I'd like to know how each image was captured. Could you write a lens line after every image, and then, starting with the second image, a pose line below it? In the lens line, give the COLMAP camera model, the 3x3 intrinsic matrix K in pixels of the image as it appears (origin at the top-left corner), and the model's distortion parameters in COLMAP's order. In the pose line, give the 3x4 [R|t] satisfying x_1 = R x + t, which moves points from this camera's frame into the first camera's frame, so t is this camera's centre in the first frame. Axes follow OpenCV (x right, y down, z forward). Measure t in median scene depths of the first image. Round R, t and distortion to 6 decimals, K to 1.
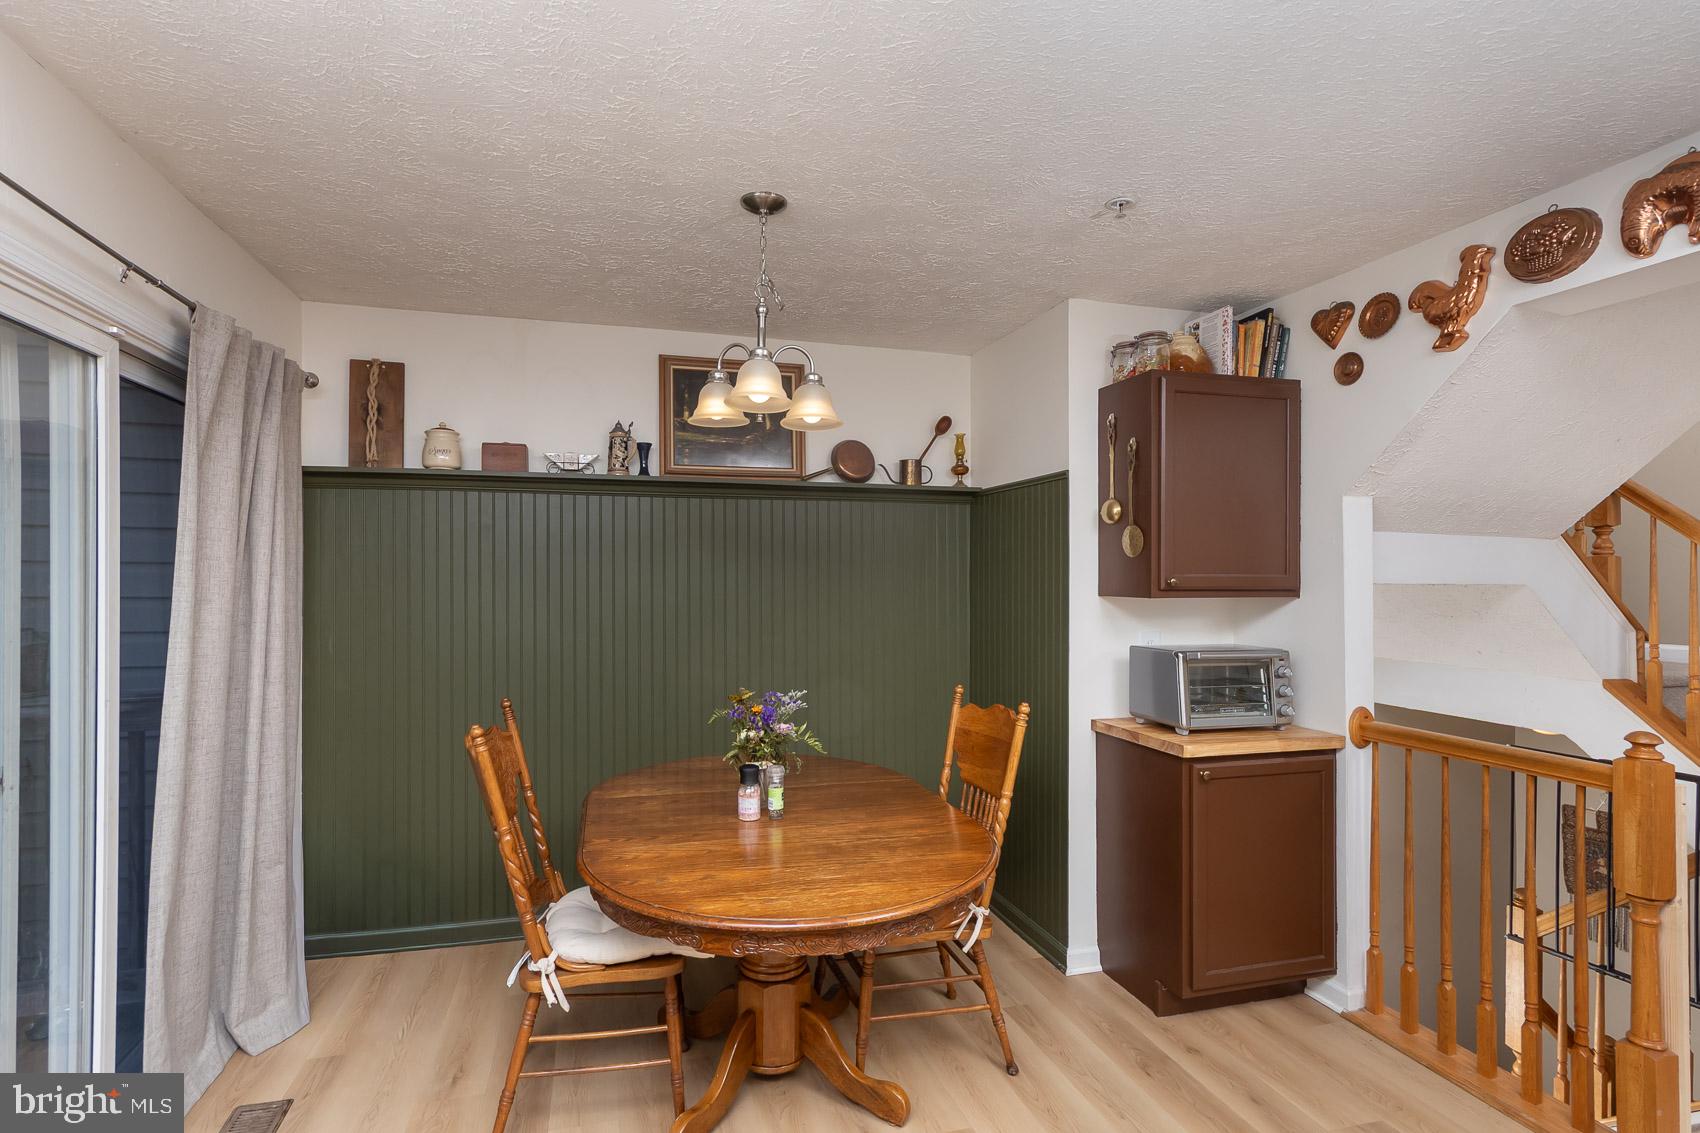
lens RADIAL K [[805.1, 0, 801.9], [0, 805.1, 574.5], [0, 0, 1]] dist [-0.001940, -0.000010]
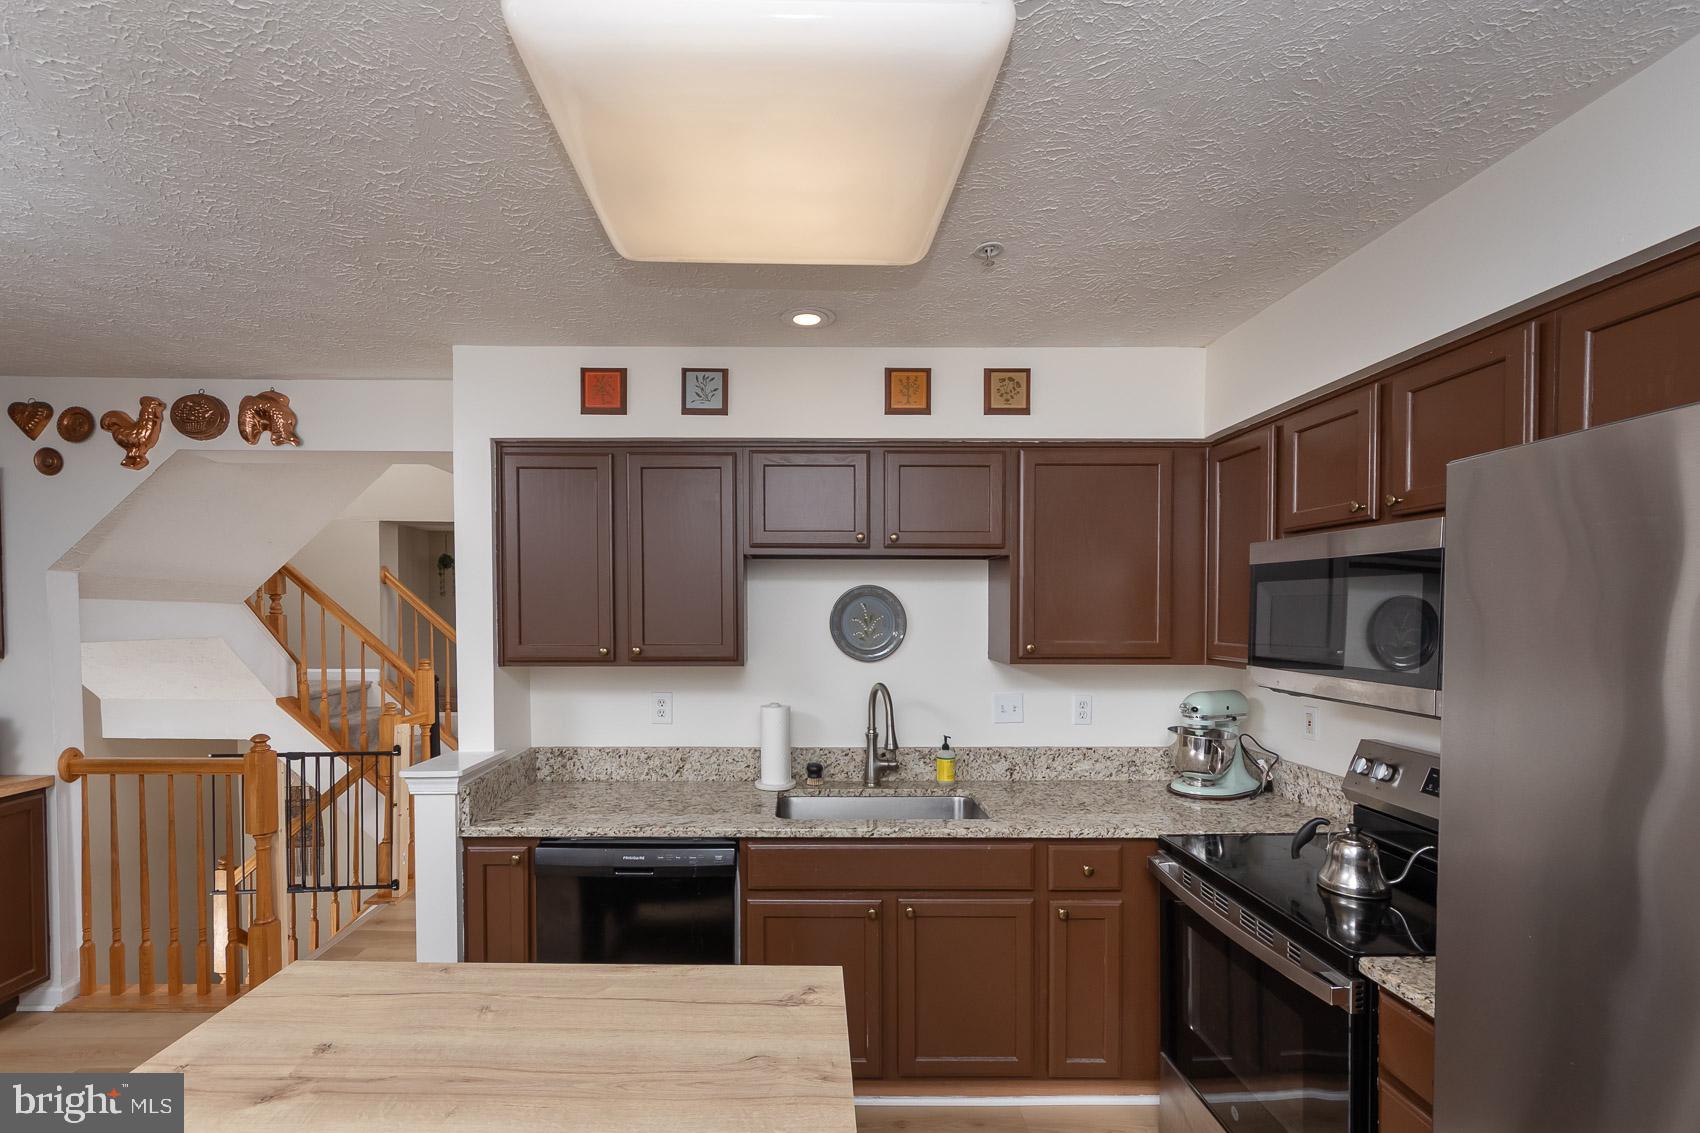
lens RADIAL K [[746.4, 0, 819.8], [0, 746.4, 626.9], [0, 0, 1]] dist [0.002513, 0.000643]
pose [[0.241081, -0.028865, 0.970076, -0.101009], [-0.001965, 0.999541, 0.030230, -0.046601], [-0.970503, -0.009194, 0.240913, -0.316874]]
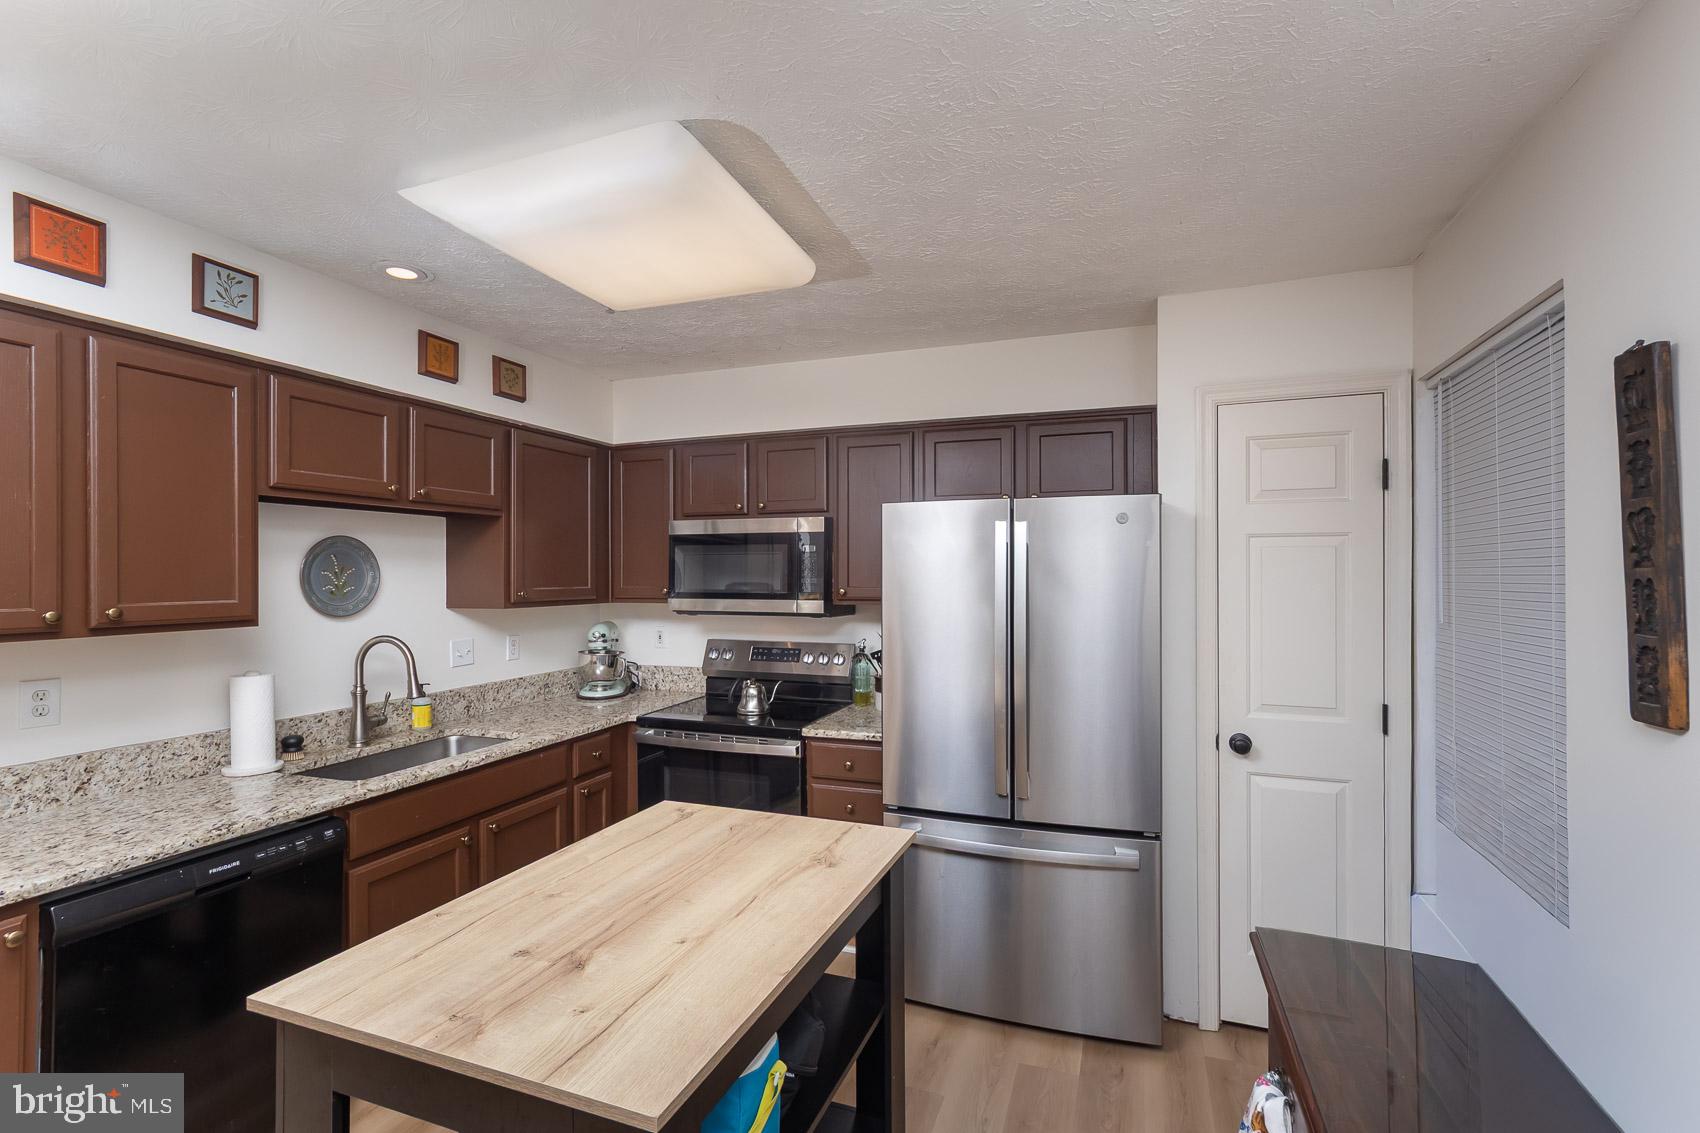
lens RADIAL K [[762.0, 0, 850.0], [0, 762.0, 566.5], [0, 0, 1]] dist [0.000289, 0.000122]
pose [[-0.826380, 0.002986, 0.563104, -0.186939], [-0.001489, 0.999971, -0.007488, -0.027036], [-0.563110, -0.007026, -0.826352, 0.303128]]
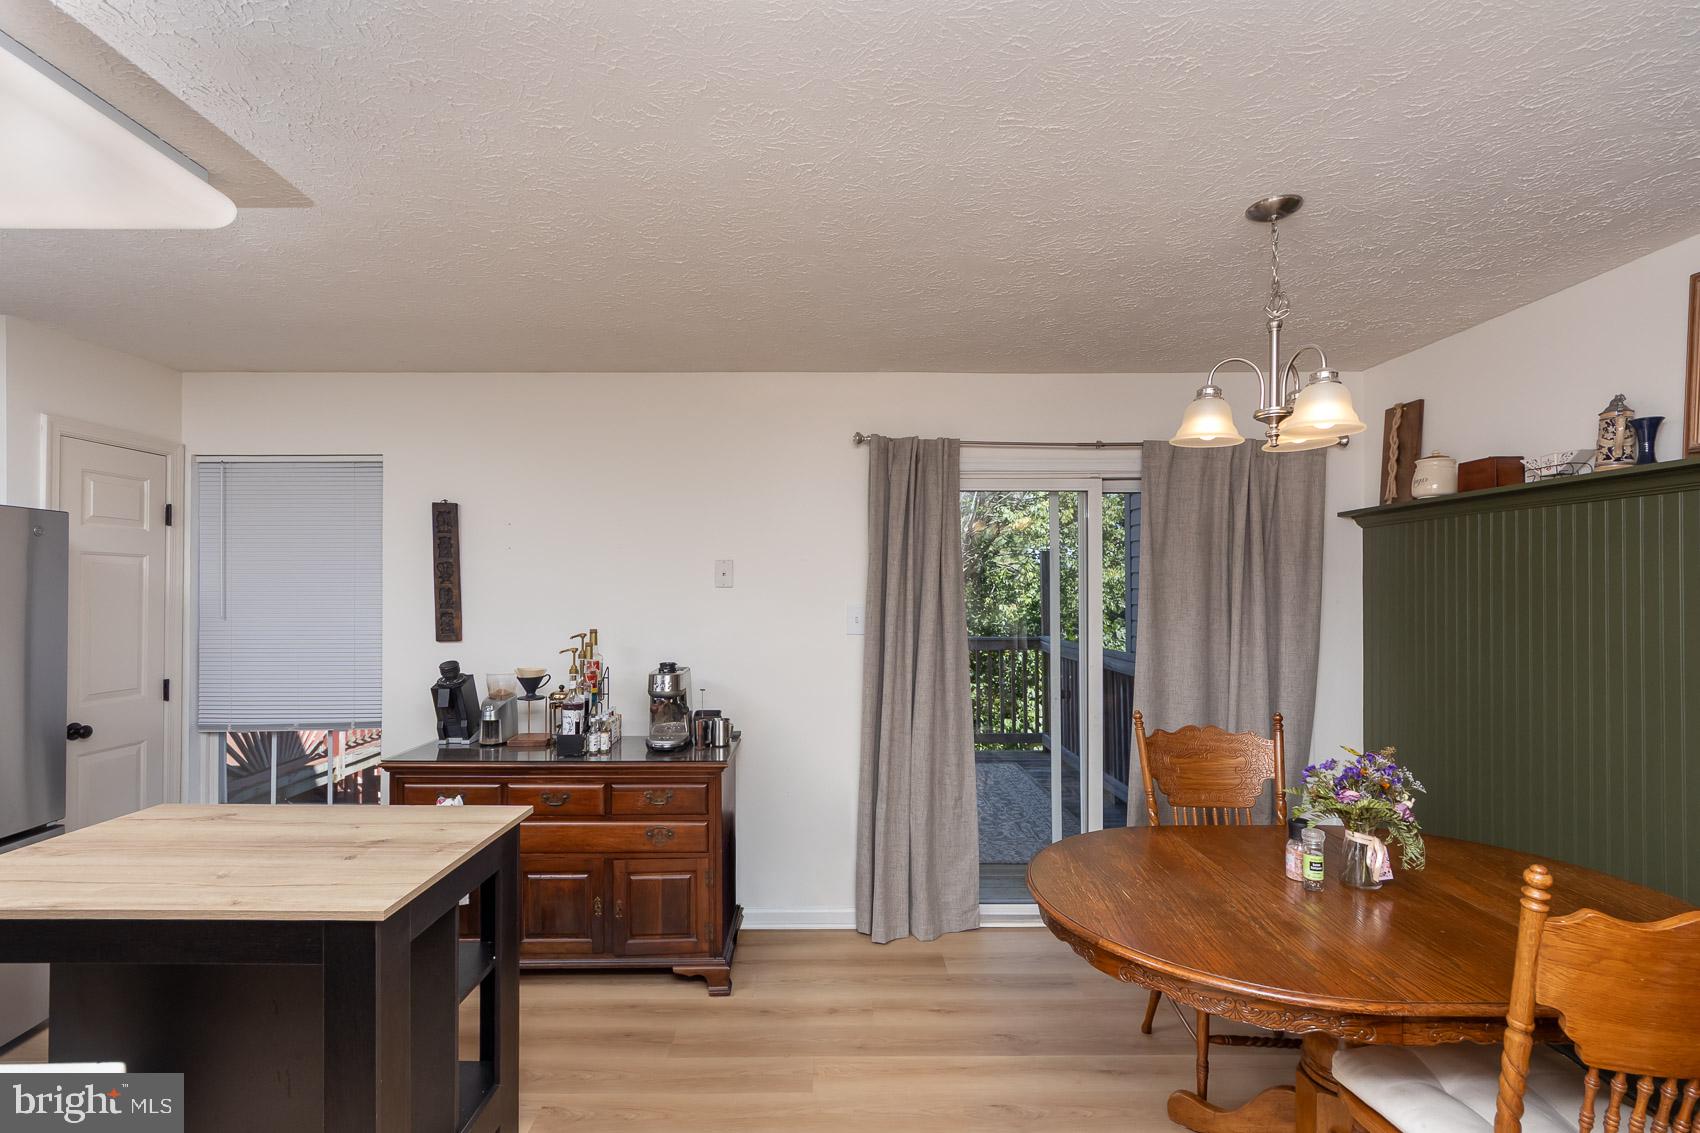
lens RADIAL K [[772.6, 0, 838.6], [0, 772.6, 586.9], [0, 0, 1]] dist [-0.001149, 0.000137]
pose [[-0.239978, -0.004934, -0.970766, 0.729734], [0.001153, 0.999985, -0.005367, -0.016970], [0.970778, -0.002408, -0.239969, 0.569491]]
